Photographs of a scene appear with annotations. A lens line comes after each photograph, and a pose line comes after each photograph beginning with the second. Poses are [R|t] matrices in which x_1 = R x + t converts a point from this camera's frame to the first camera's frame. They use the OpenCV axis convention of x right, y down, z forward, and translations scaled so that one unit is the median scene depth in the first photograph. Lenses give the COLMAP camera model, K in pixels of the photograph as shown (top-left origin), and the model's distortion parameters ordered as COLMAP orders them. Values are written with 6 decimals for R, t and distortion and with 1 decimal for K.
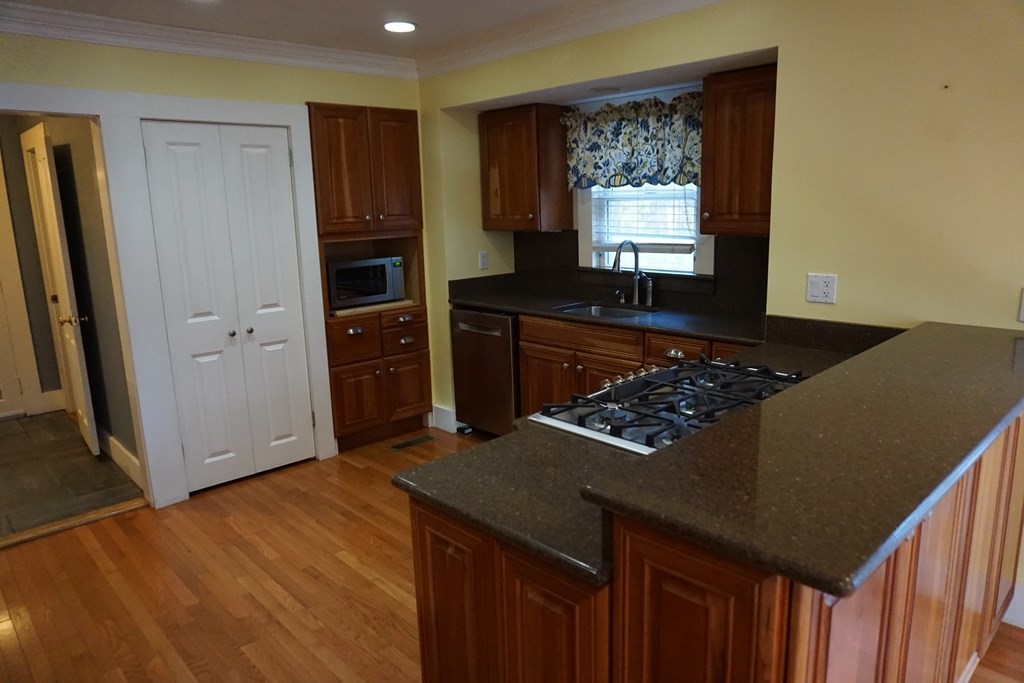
lens RADIAL K [[687.6, 0, 520.1], [0, 687.6, 345.4], [0, 0, 1]] dist [-0.076754, 0.033811]
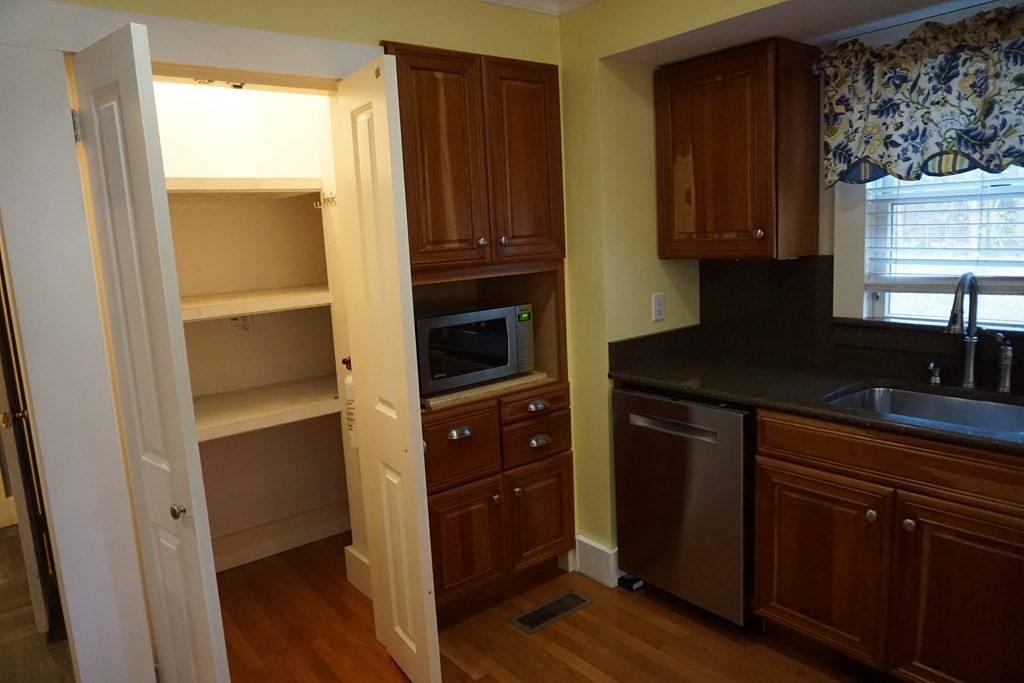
lens RADIAL K [[687.6, 0, 503.9], [0, 687.6, 337.3], [0, 0, 1]] dist [-0.076754, 0.033811]
pose [[0.994768, -0.012662, -0.101369, -0.141774], [0.007616, 0.998720, -0.050013, -0.072908], [0.101873, 0.048980, 0.993591, 0.408097]]
